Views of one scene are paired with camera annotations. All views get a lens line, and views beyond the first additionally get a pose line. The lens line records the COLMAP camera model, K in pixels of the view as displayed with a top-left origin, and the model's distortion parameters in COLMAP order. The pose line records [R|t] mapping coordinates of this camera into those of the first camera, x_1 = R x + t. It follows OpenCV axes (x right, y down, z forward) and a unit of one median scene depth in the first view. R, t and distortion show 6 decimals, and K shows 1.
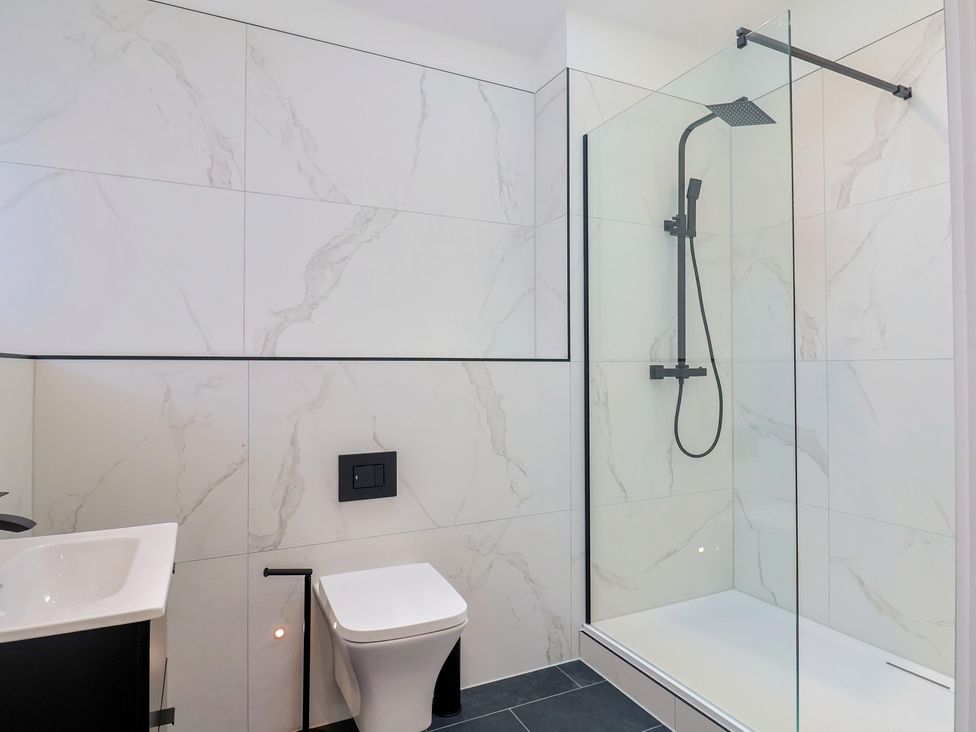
lens RADIAL K [[570.0, 0, 493.0], [0, 570.0, 359.4], [0, 0, 1]] dist [-0.000835, -0.009313]
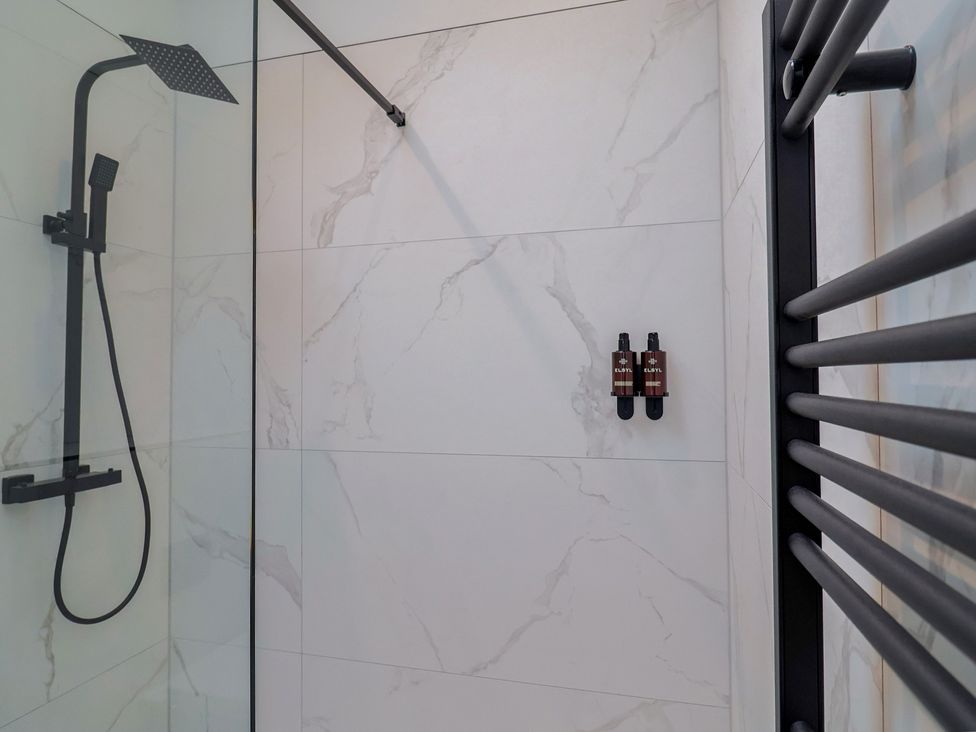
lens RADIAL K [[601.5, 0, 503.8], [0, 601.5, 354.0], [0, 0, 1]] dist [-0.003205, -0.008449]
pose [[0.650051, 0.027350, 0.759399, 0.160106], [-0.002340, 0.999419, -0.033991, -0.092941], [-0.759887, 0.020319, 0.649737, 0.288783]]
